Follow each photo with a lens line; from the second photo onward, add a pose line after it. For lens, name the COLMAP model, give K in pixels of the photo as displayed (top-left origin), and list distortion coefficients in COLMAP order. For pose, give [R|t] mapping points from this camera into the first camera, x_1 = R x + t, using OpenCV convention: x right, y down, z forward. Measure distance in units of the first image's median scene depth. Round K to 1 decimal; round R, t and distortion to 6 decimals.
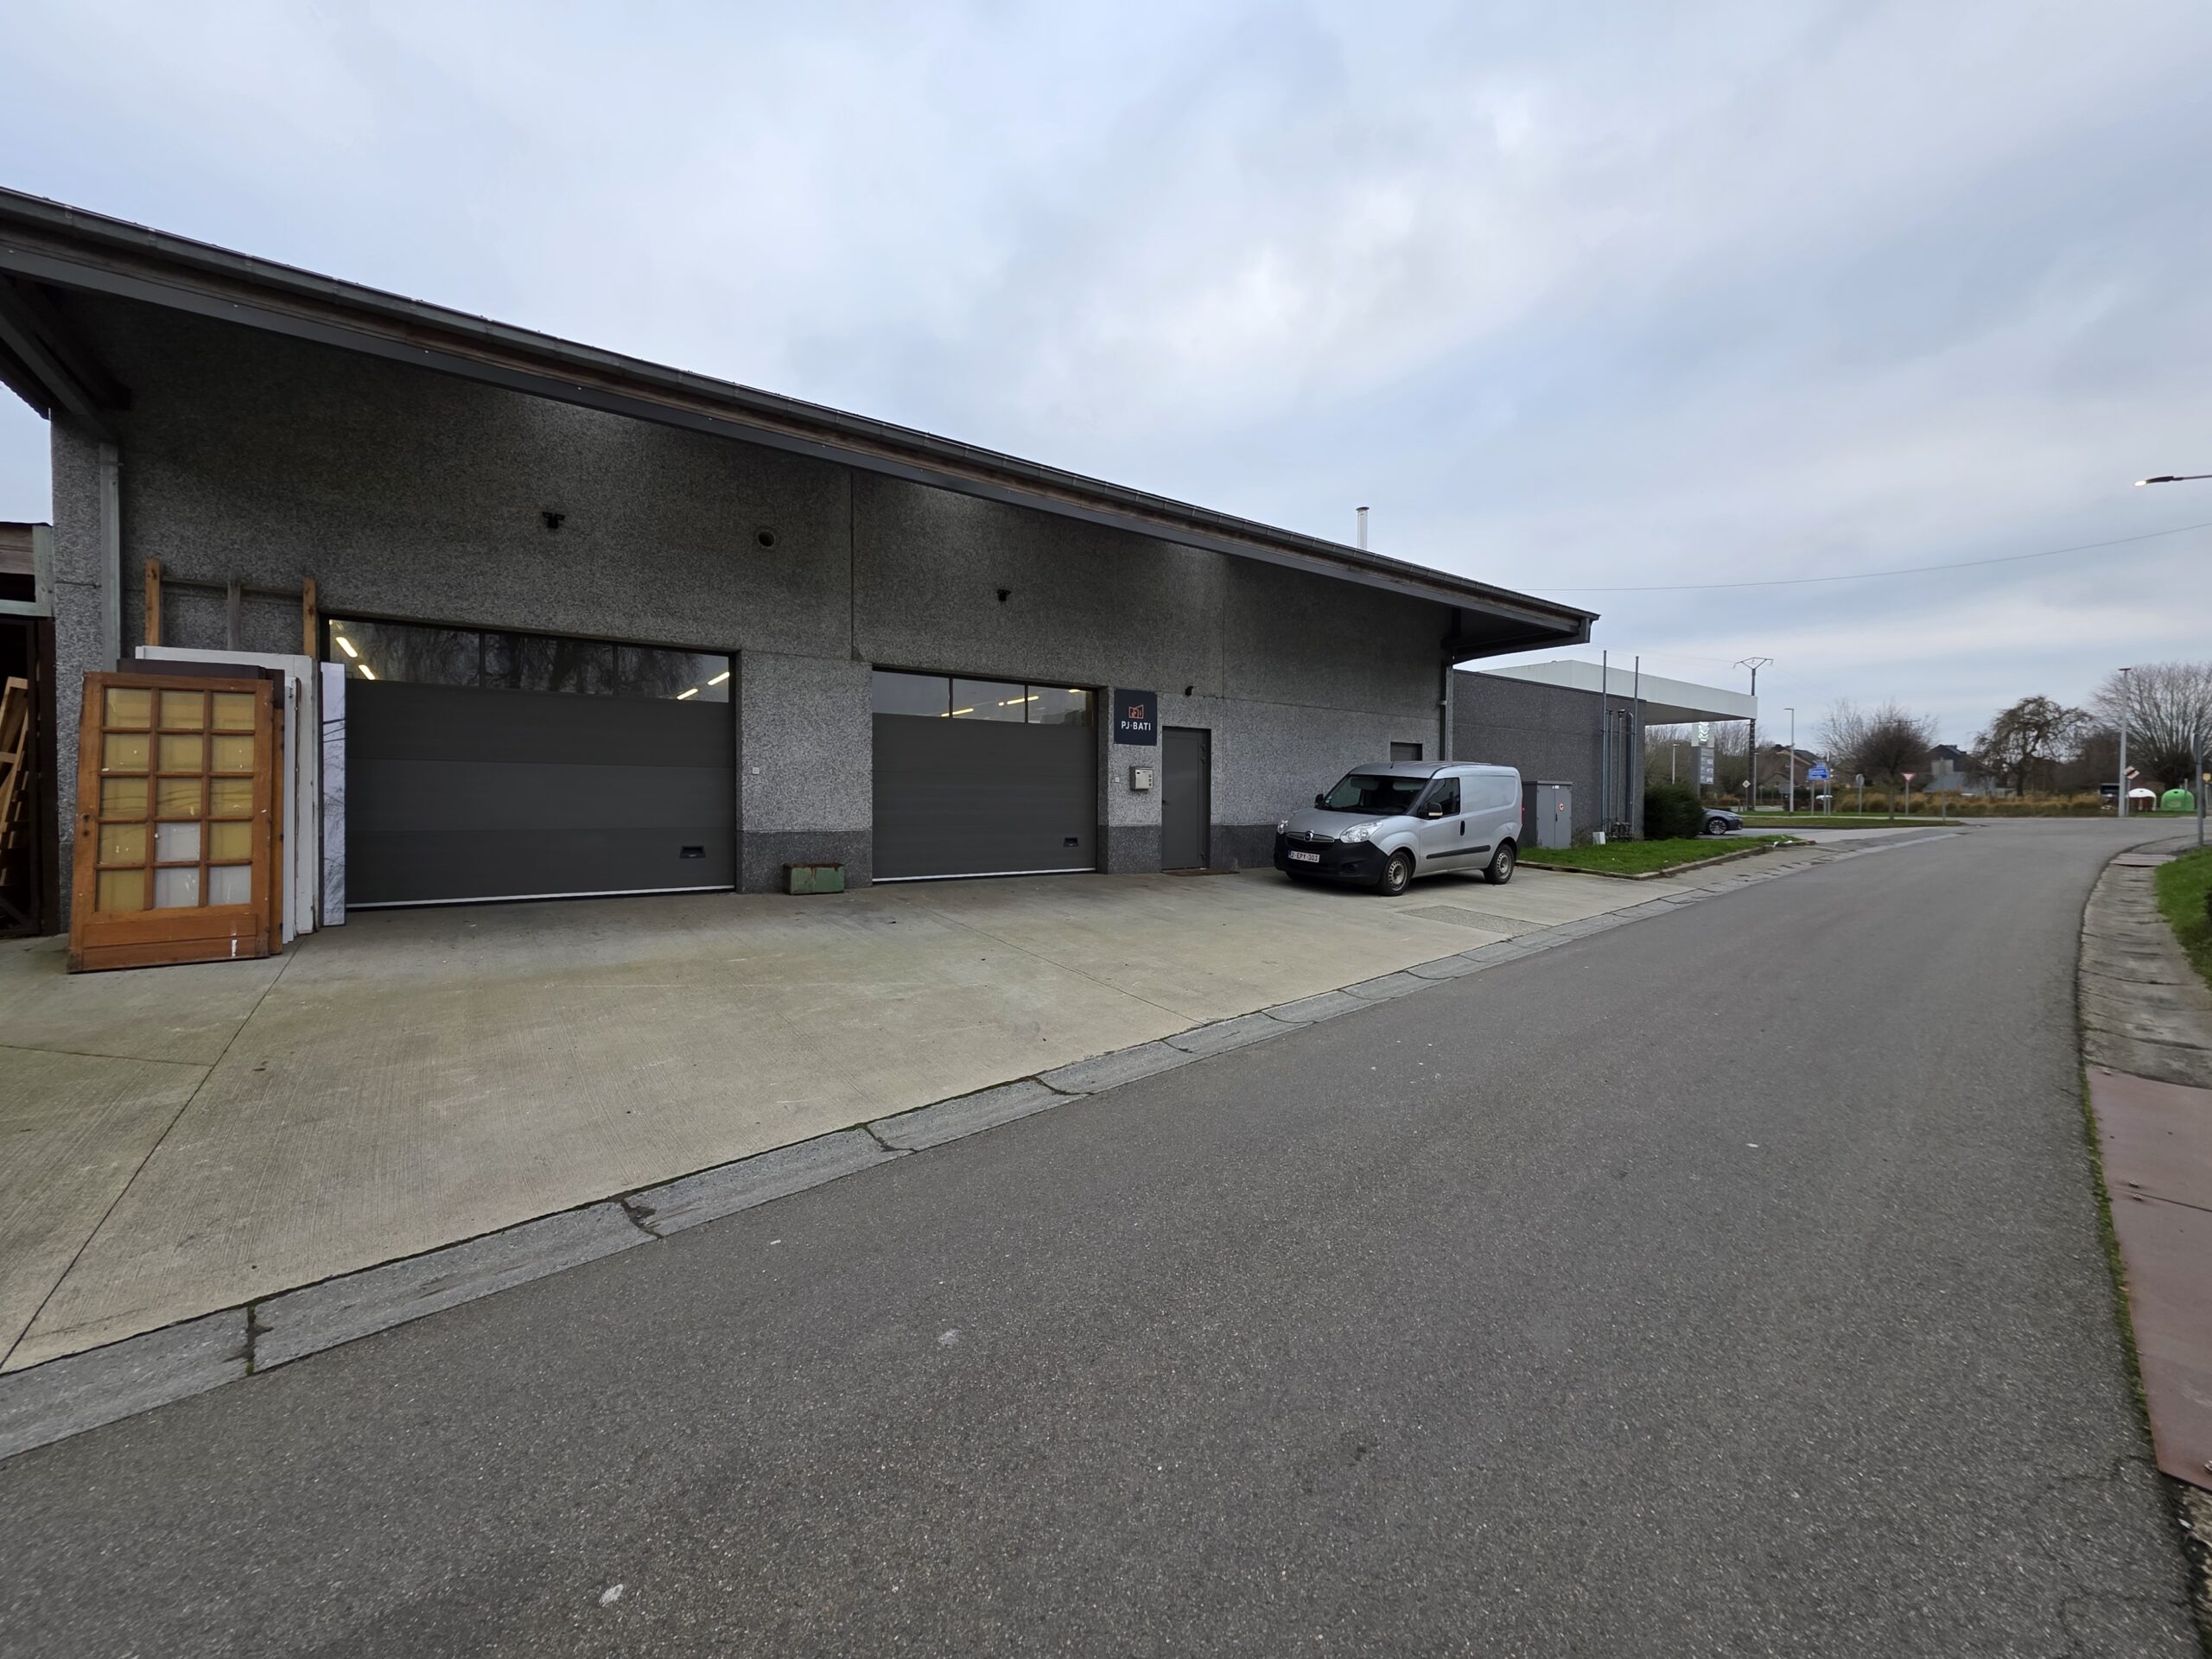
lens RADIAL K [[880.0, 0, 1101.0], [0, 880.0, 817.5], [0, 0, 1]] dist [0.003692, -0.000073]
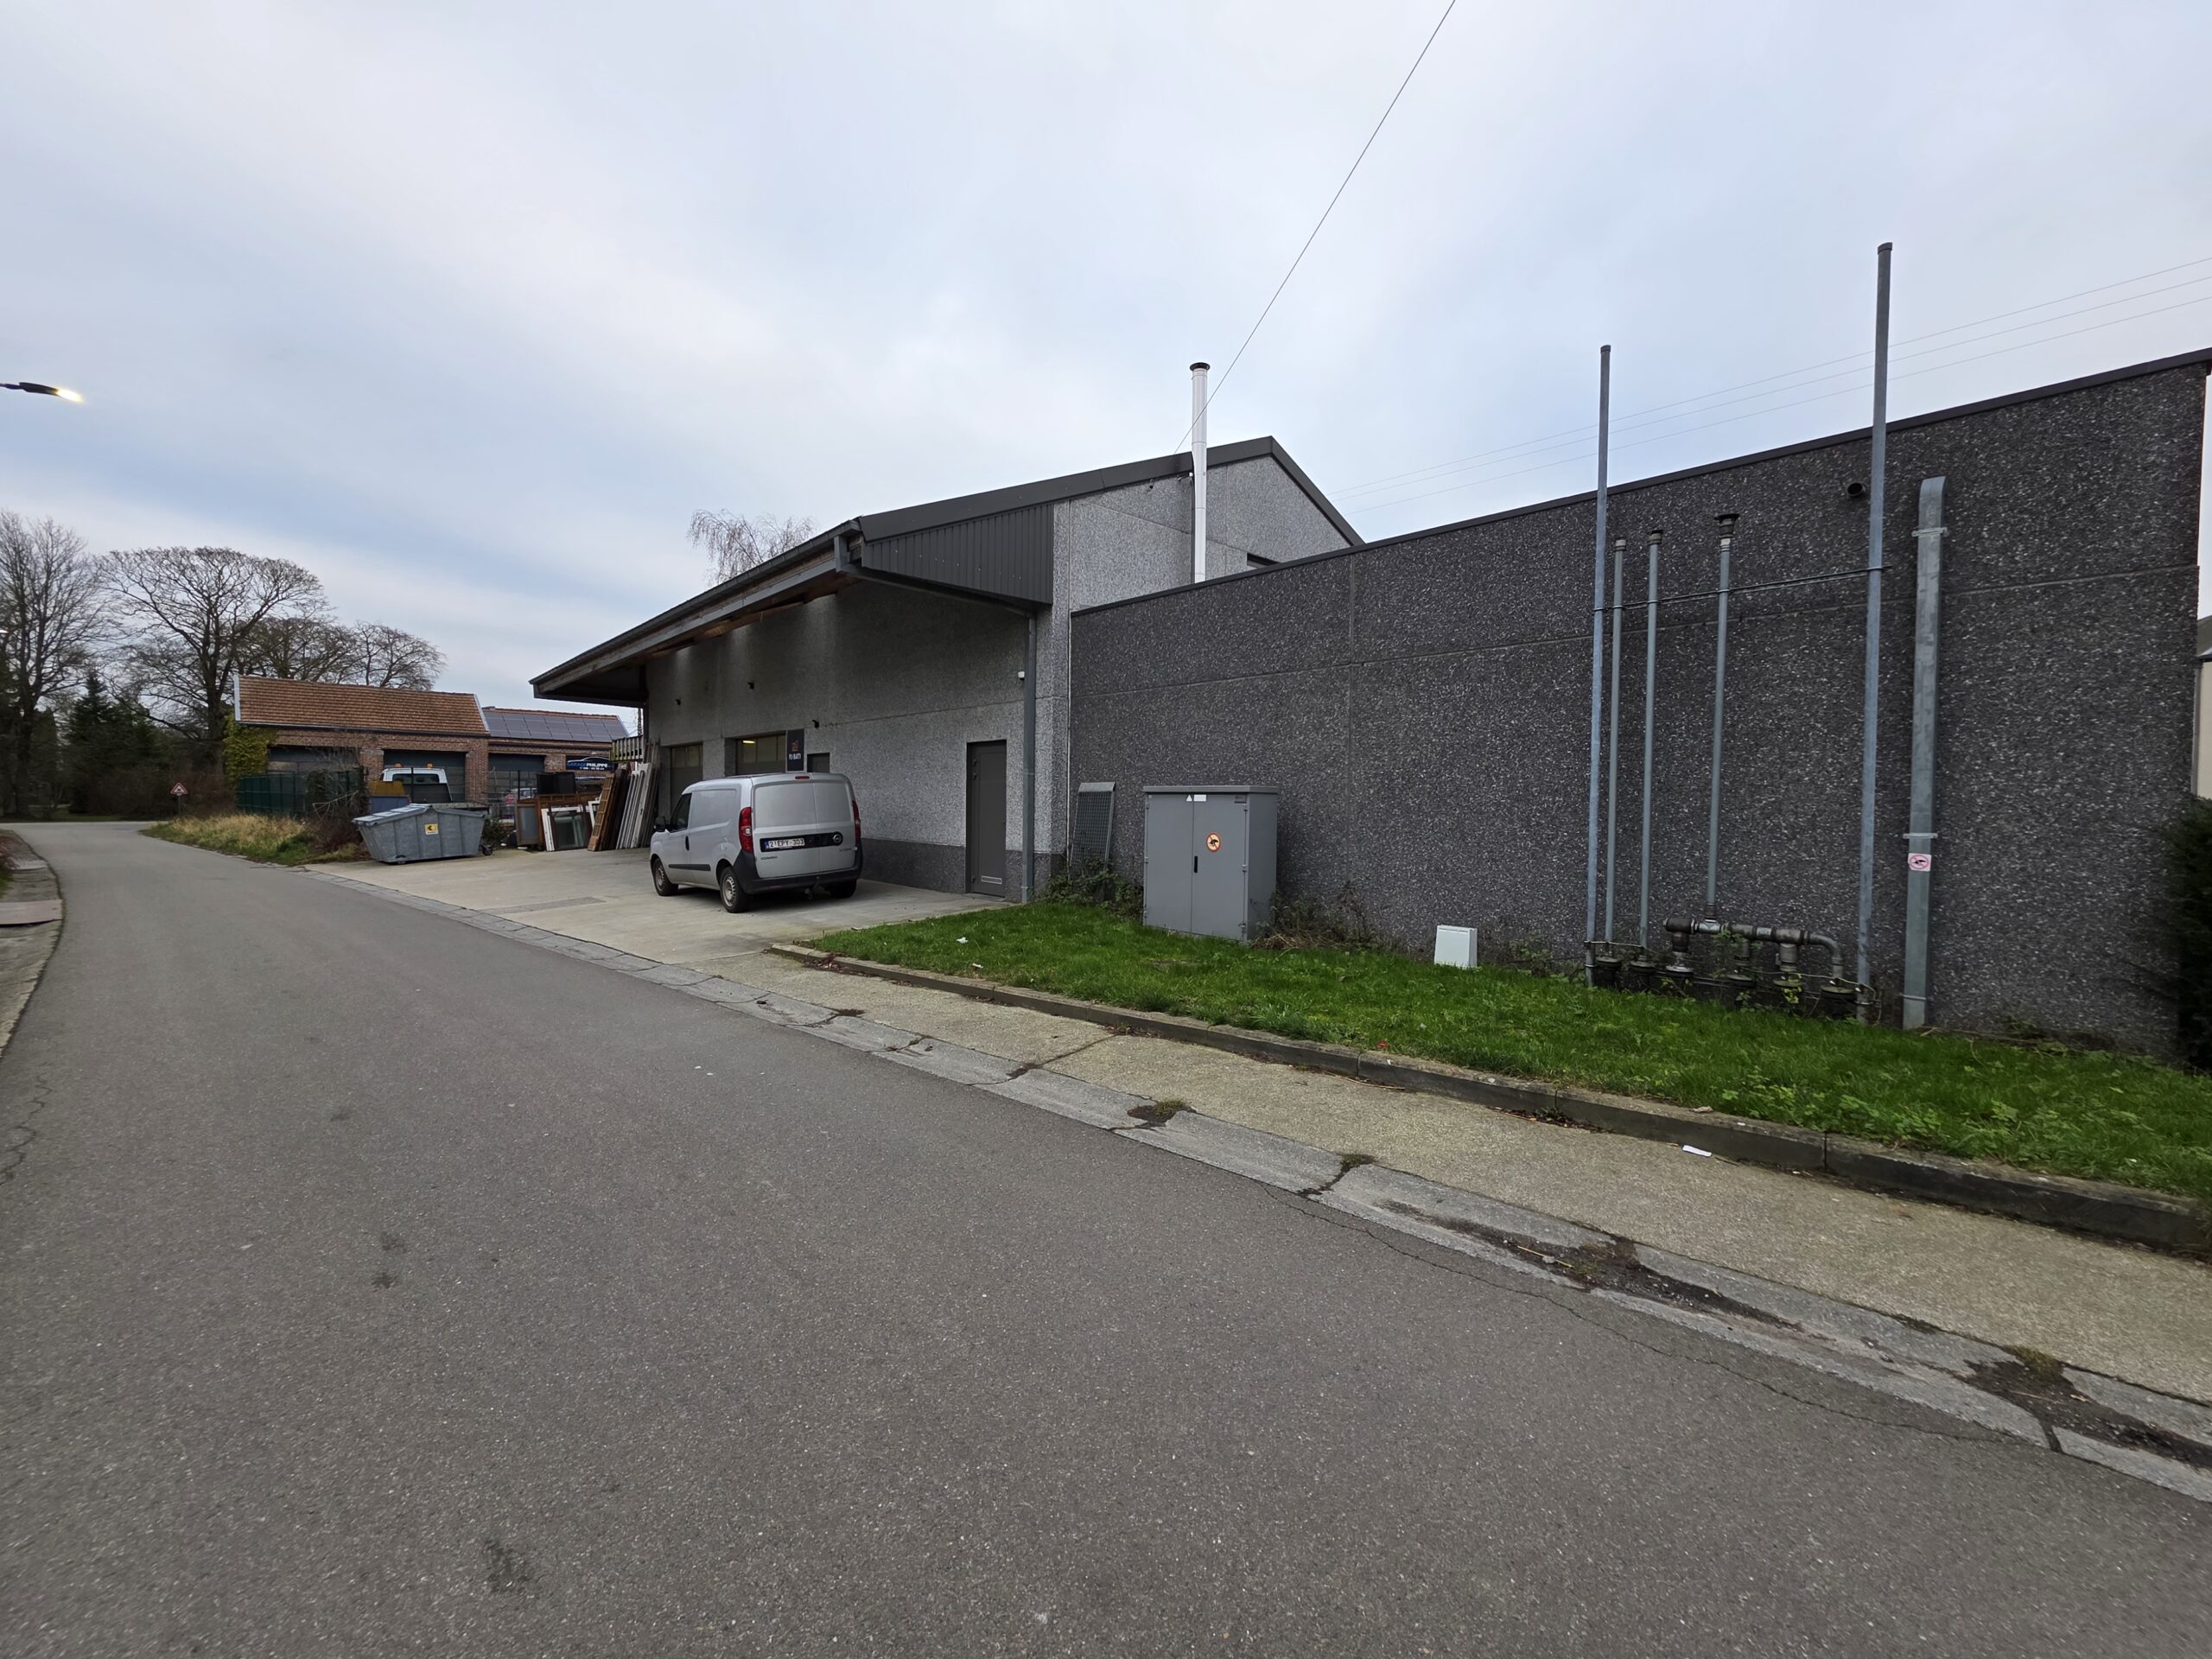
lens RADIAL K [[880.0, 0, 1101.0], [0, 880.0, 817.5], [0, 0, 1]] dist [0.003692, -0.000073]
pose [[0.138900, 0.024014, -0.990015, 1.152960], [-0.007698, 0.999702, 0.023169, -0.036526], [0.990277, 0.004403, 0.139043, 1.019648]]
